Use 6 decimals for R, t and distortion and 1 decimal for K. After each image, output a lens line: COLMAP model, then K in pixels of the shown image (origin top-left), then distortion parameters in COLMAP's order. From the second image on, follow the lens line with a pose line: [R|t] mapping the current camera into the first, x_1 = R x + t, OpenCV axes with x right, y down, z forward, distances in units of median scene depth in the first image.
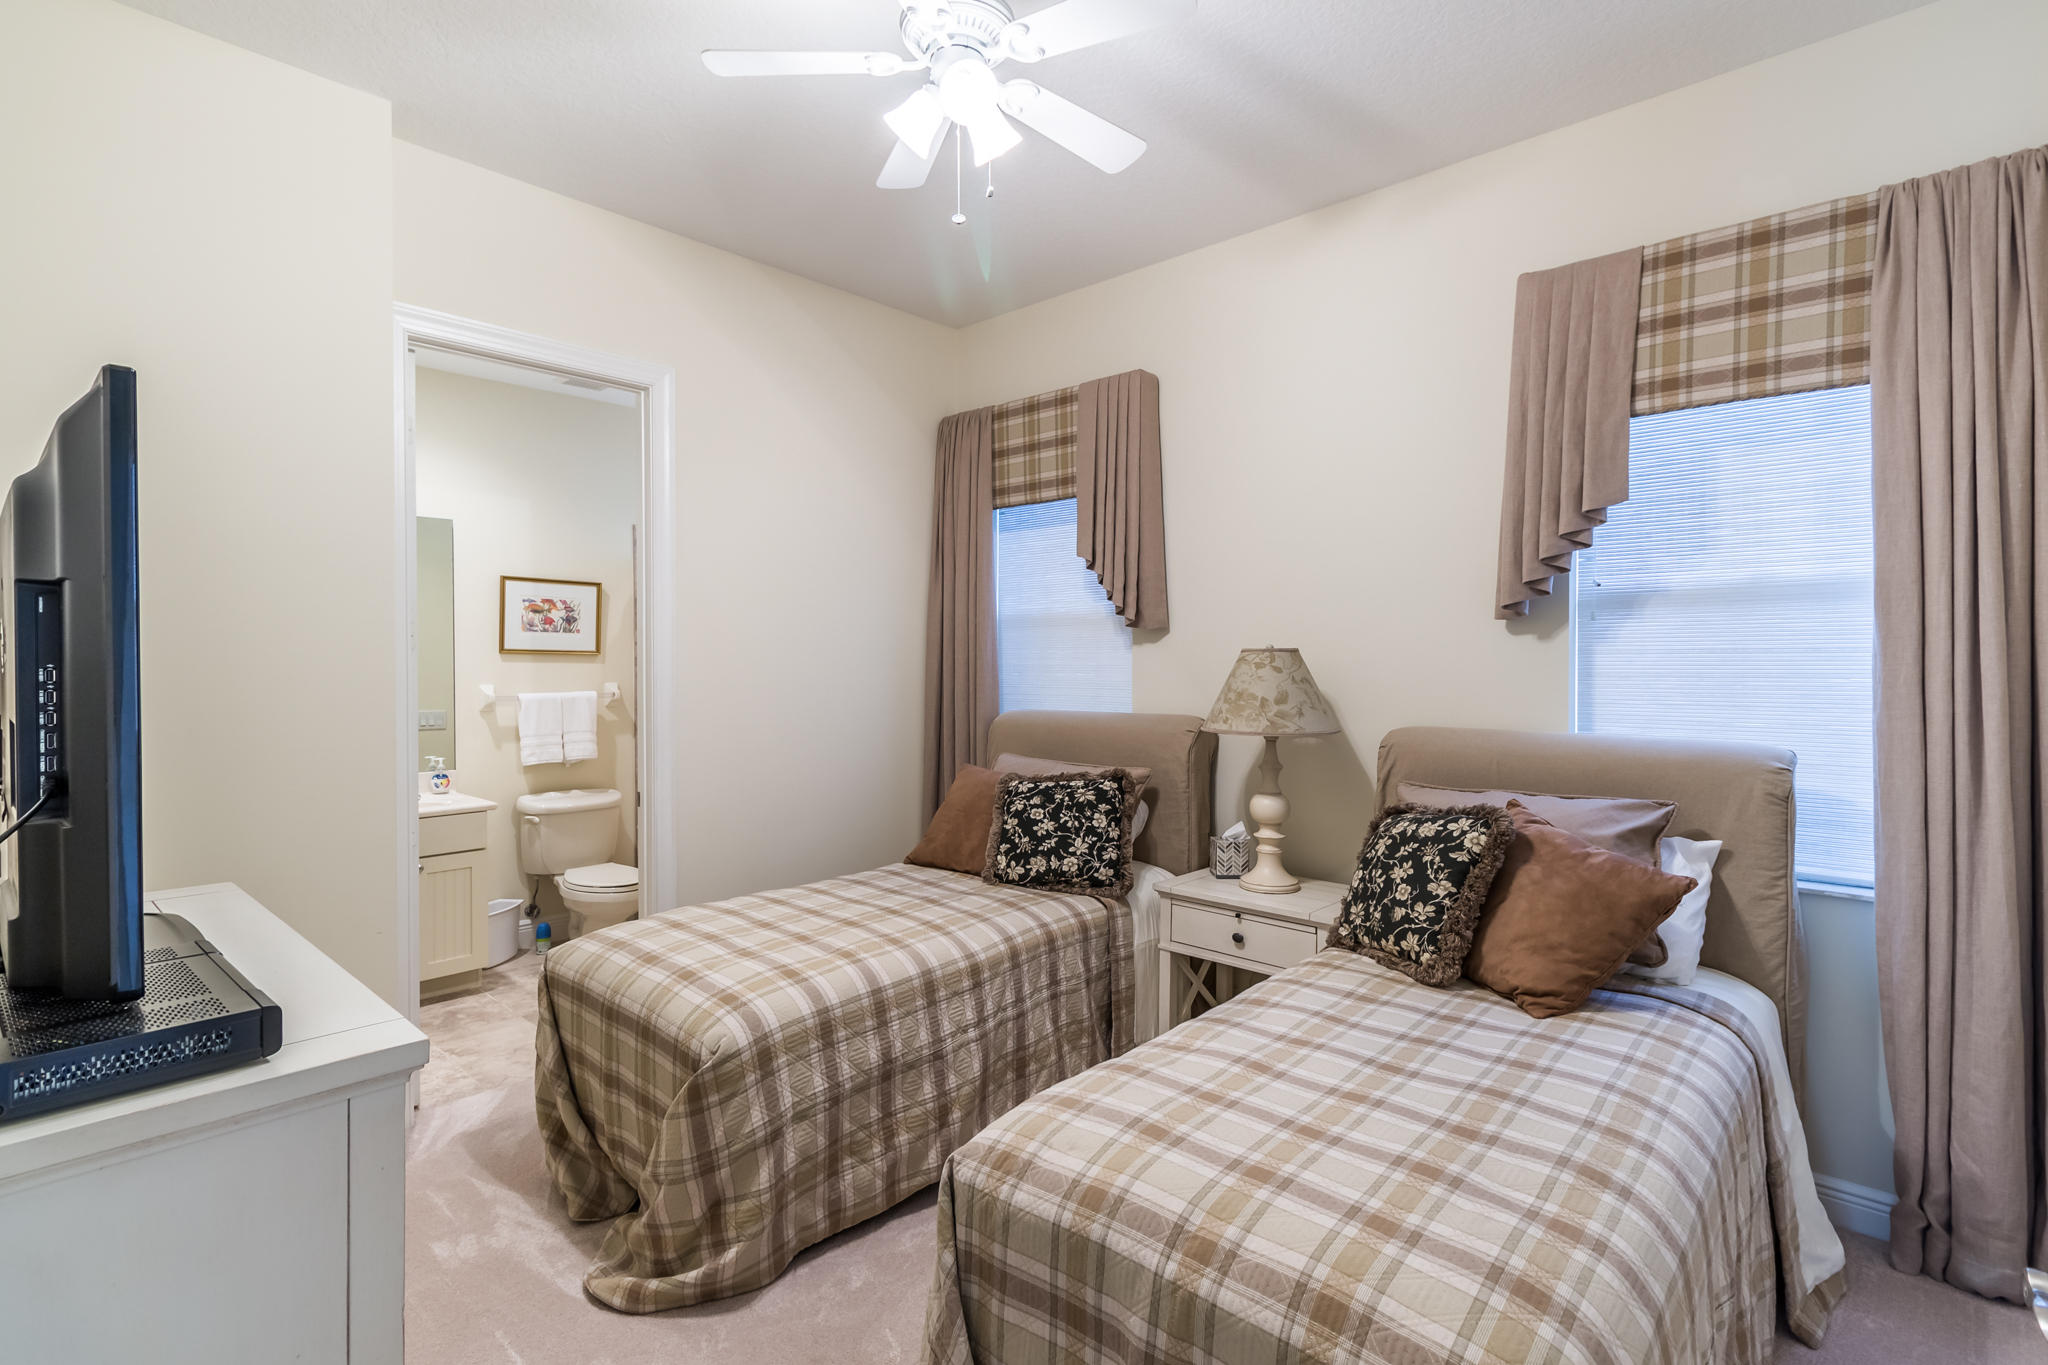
lens RADIAL K [[948.0, 0, 1028.5], [0, 948.0, 680.3], [0, 0, 1]] dist [-0.000349, 0.000799]
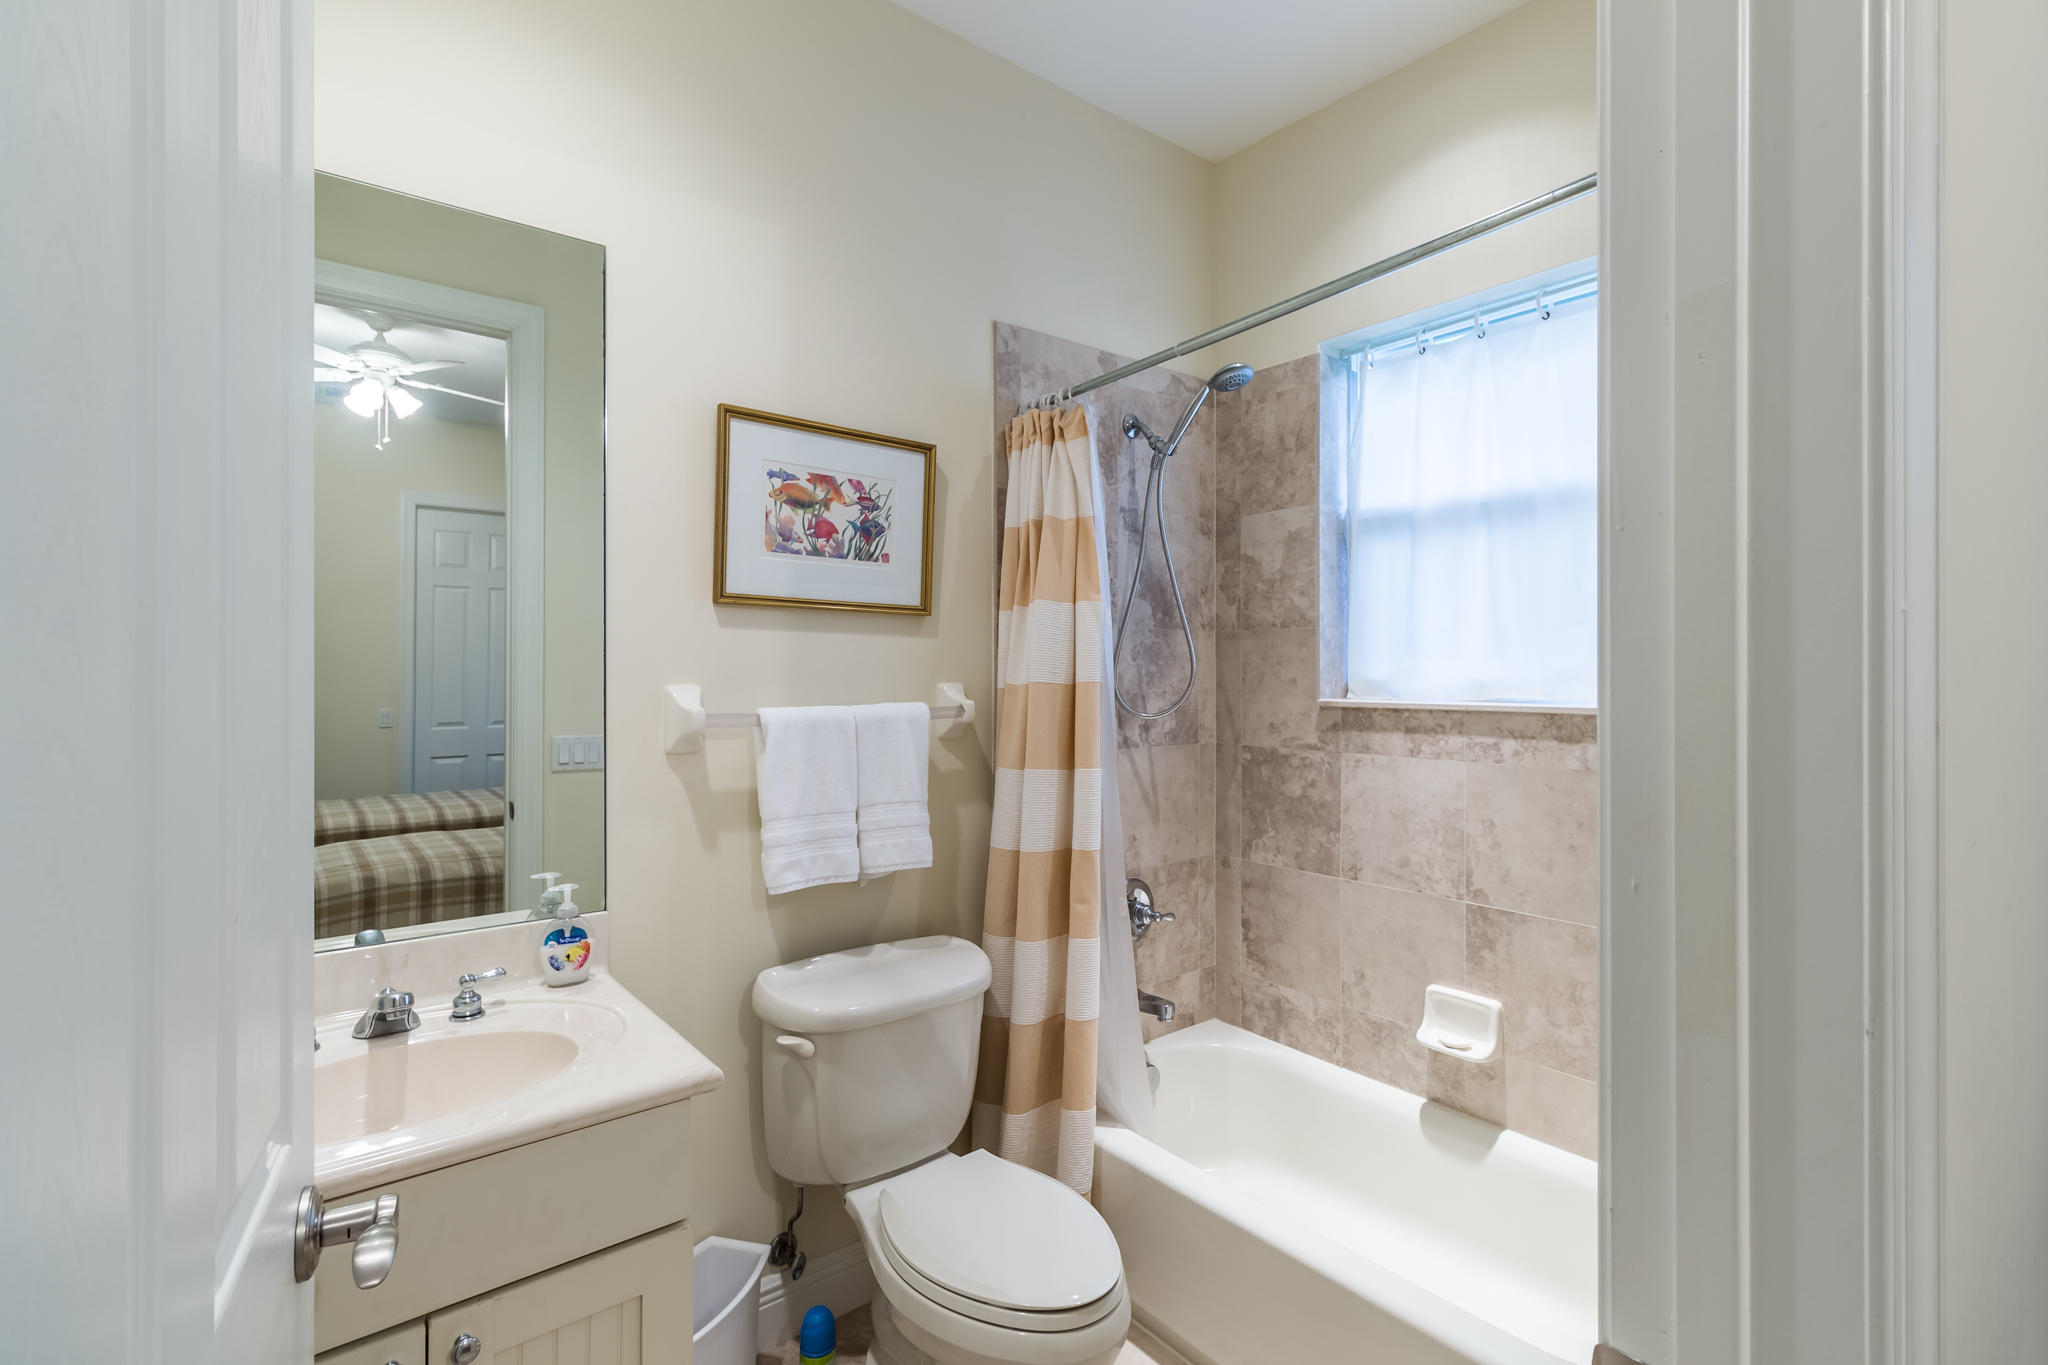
lens RADIAL K [[948.0, 0, 1020.4], [0, 948.0, 680.6], [0, 0, 1]] dist [-0.000349, 0.000799]
pose [[0.987620, 0.001561, -0.156856, -0.363627], [-0.003564, 0.999916, -0.012486, 0.007287], [0.156823, 0.012890, 0.987543, 0.619718]]
